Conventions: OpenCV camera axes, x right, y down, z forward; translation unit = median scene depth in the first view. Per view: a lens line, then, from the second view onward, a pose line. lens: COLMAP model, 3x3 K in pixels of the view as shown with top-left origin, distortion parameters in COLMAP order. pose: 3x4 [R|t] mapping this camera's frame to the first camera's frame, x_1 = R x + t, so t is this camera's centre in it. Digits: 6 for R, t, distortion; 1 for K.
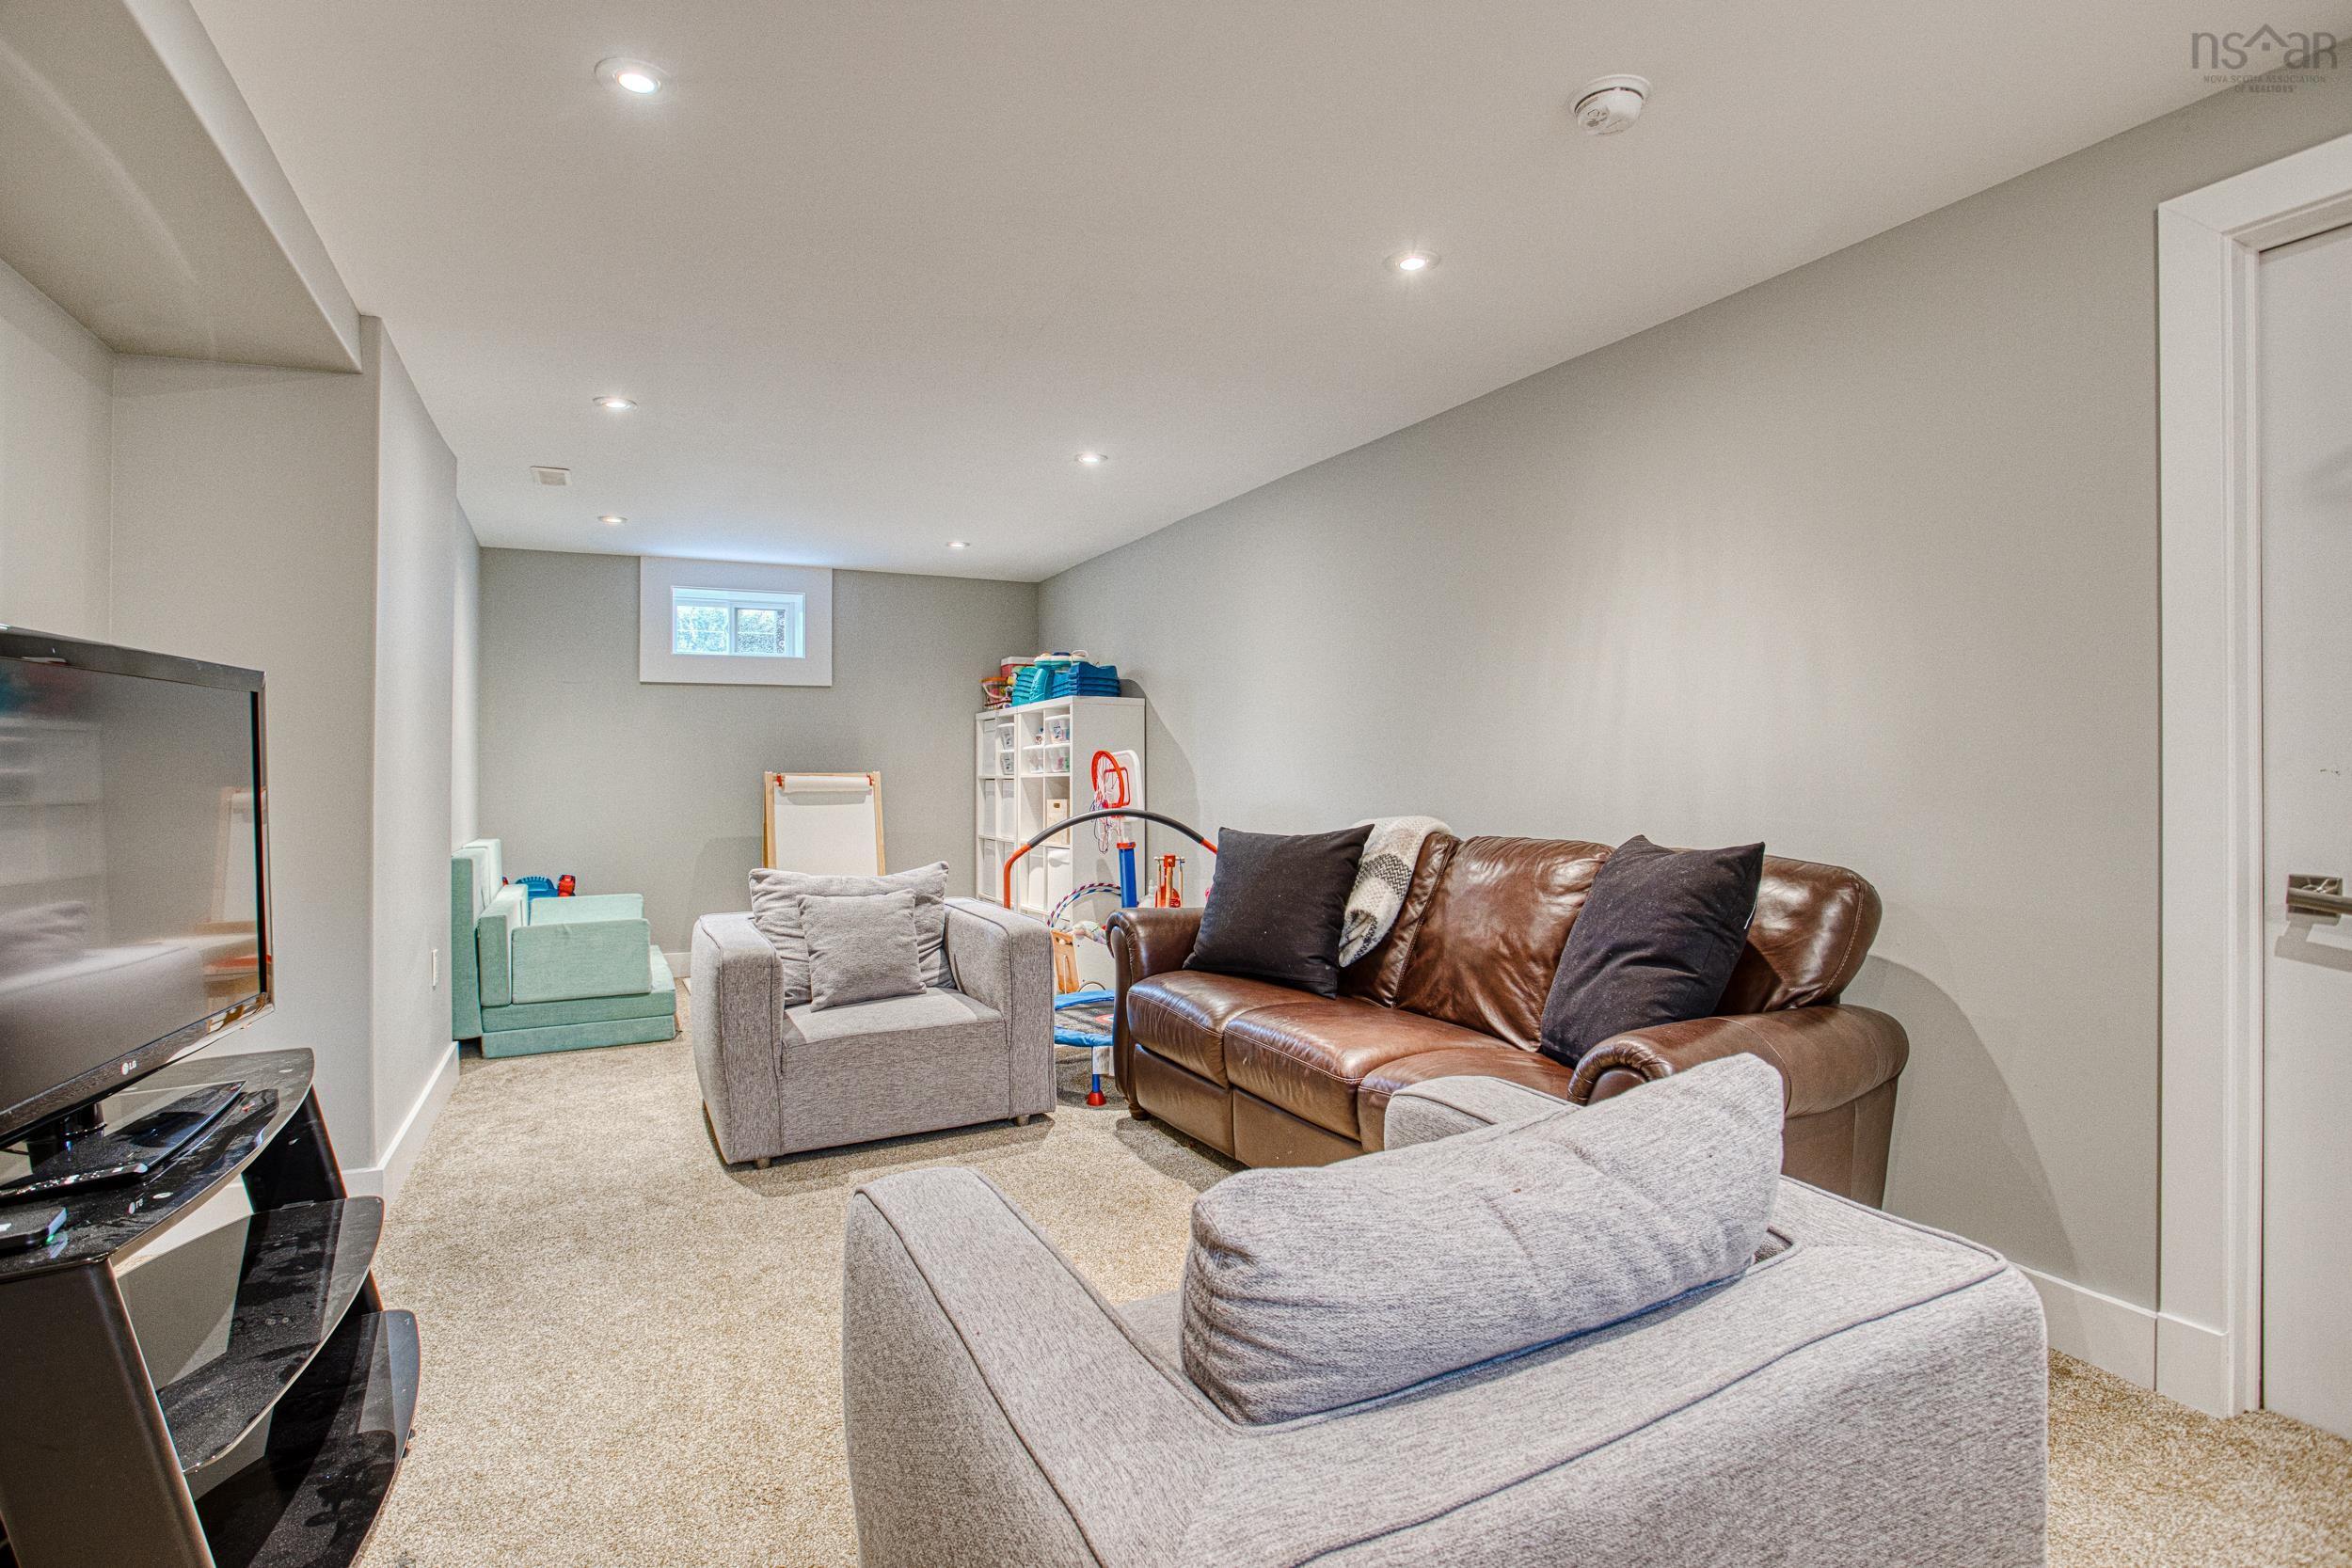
lens RADIAL K [[1171.6, 0, 1187.4], [0, 1171.6, 768.9], [0, 0, 1]] dist [-0.067840, 0.029850]
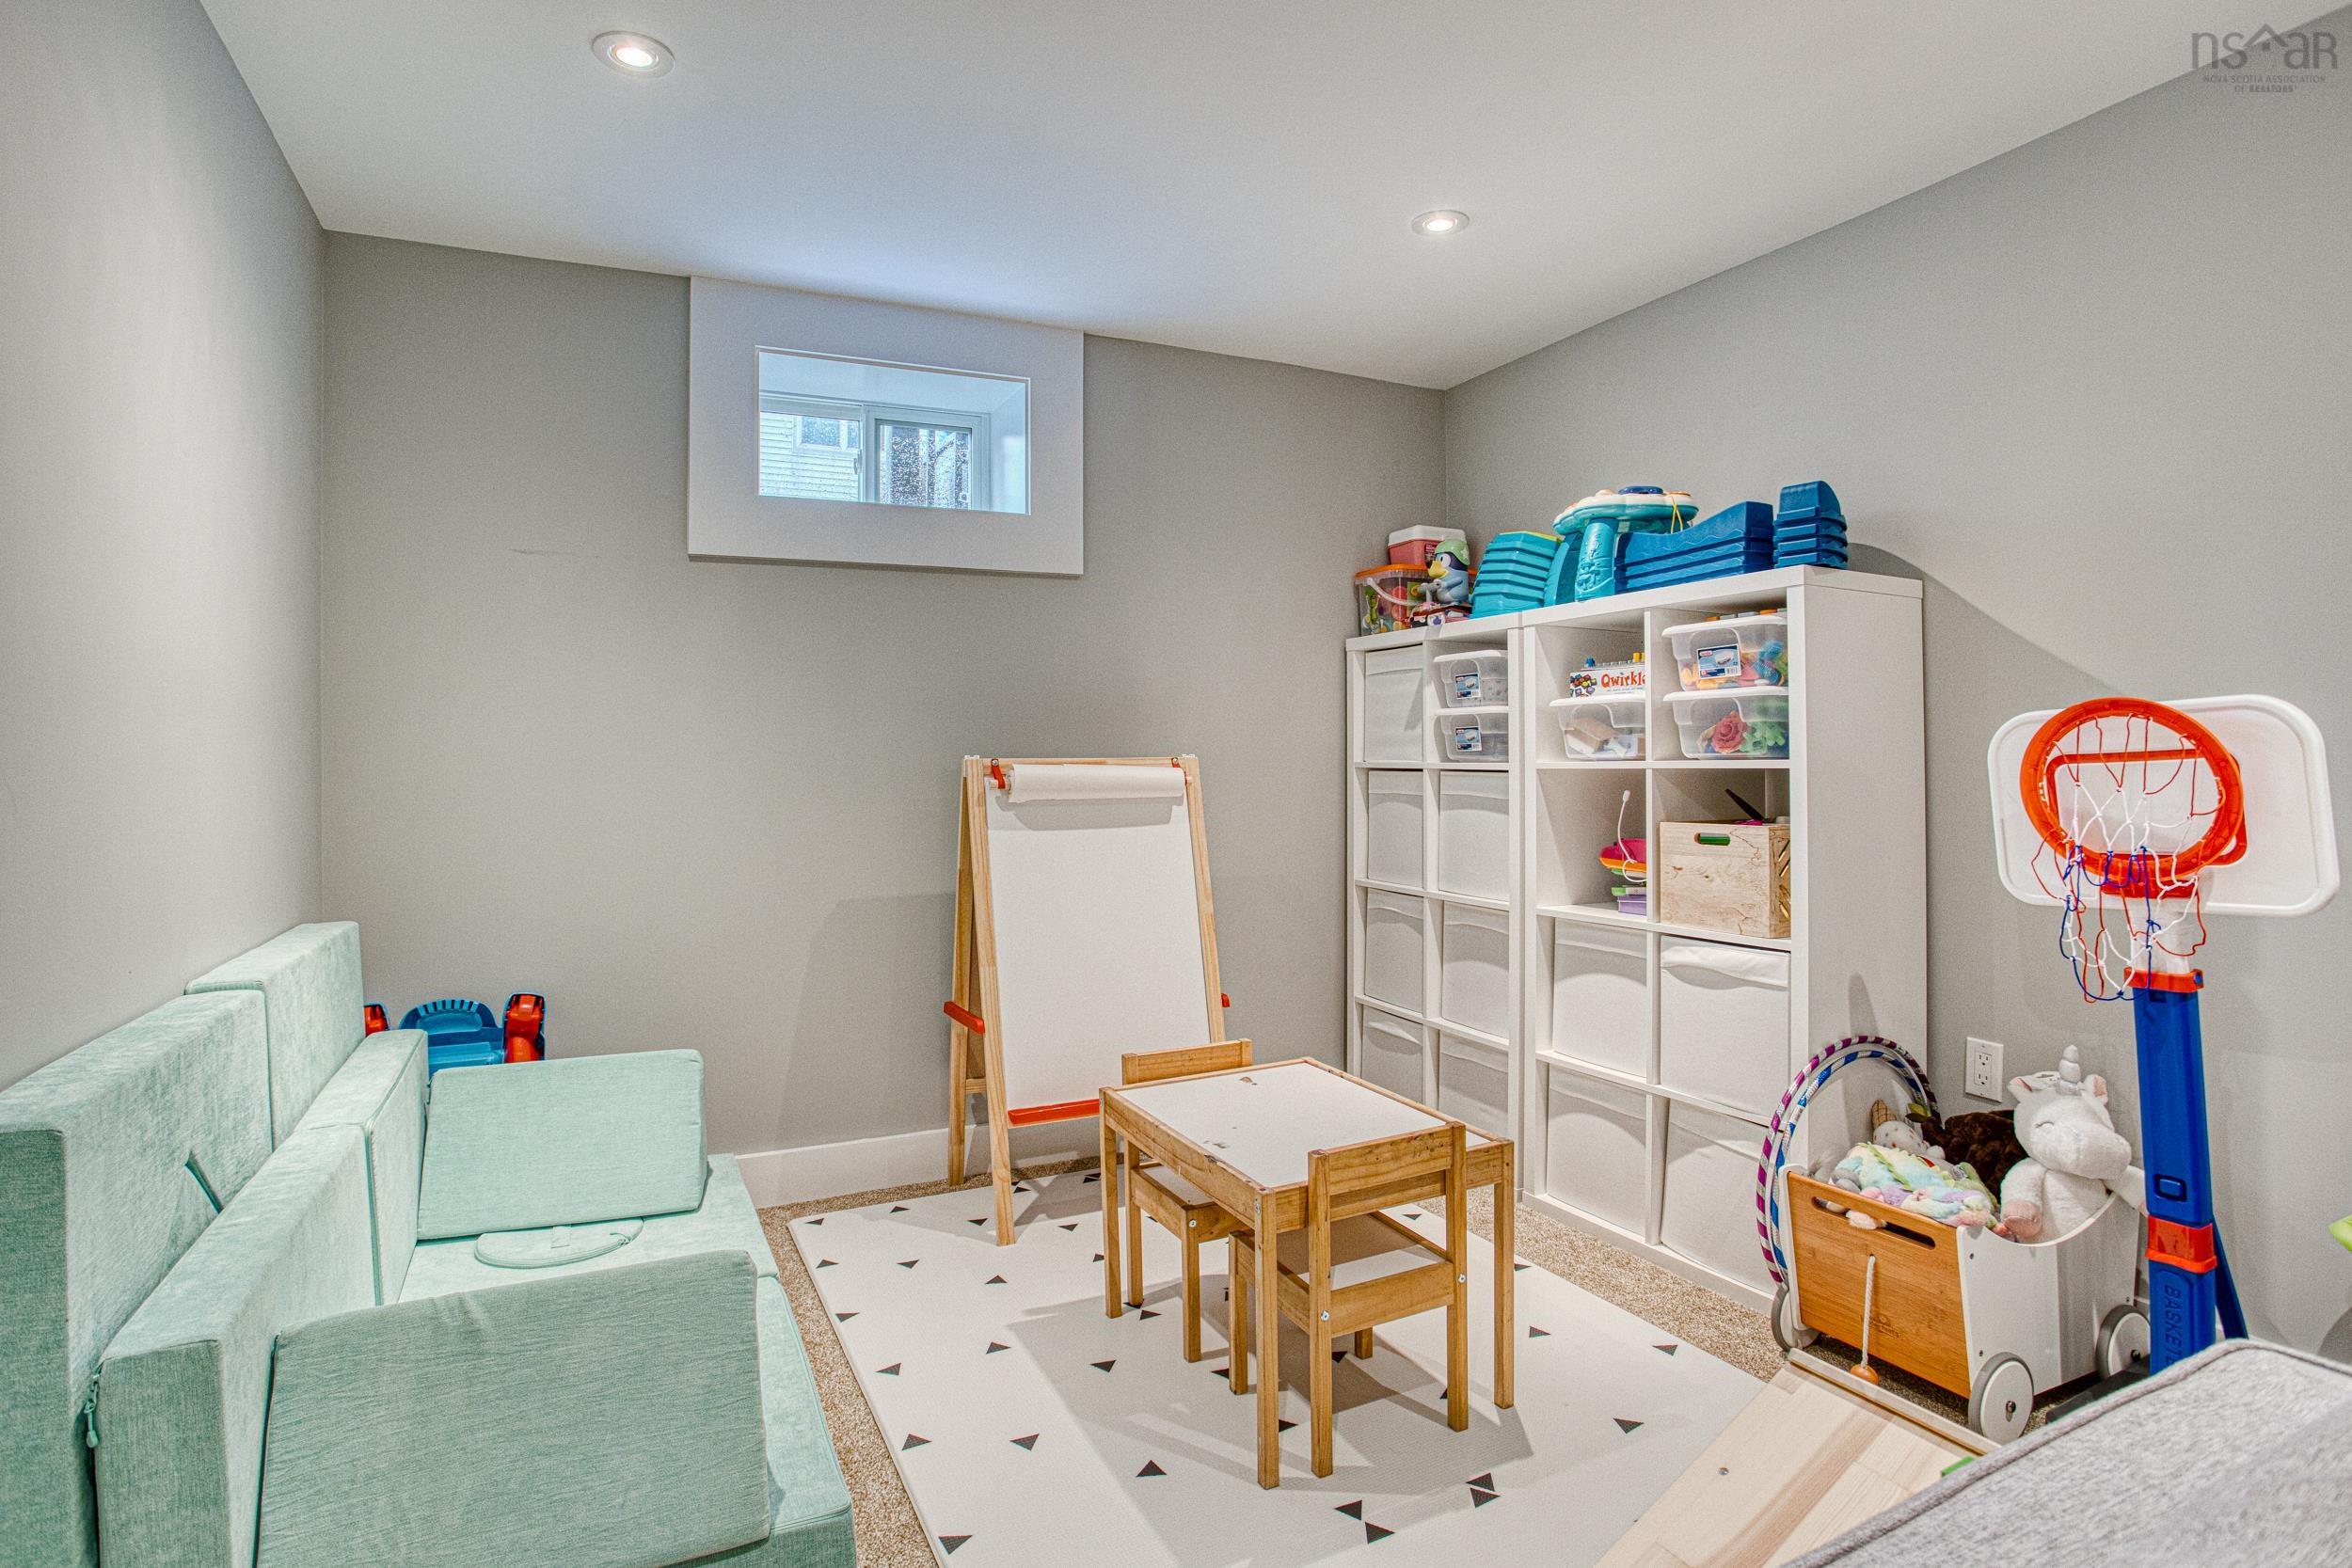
lens RADIAL K [[1171.6, 0, 1187.4], [0, 1171.6, 768.9], [0, 0, 1]] dist [-0.067840, 0.029850]
pose [[0.999994, -0.001527, -0.003236, -0.276049], [0.001584, 0.999841, 0.017755, -0.000516], [0.003209, -0.017760, 0.999837, 0.547318]]
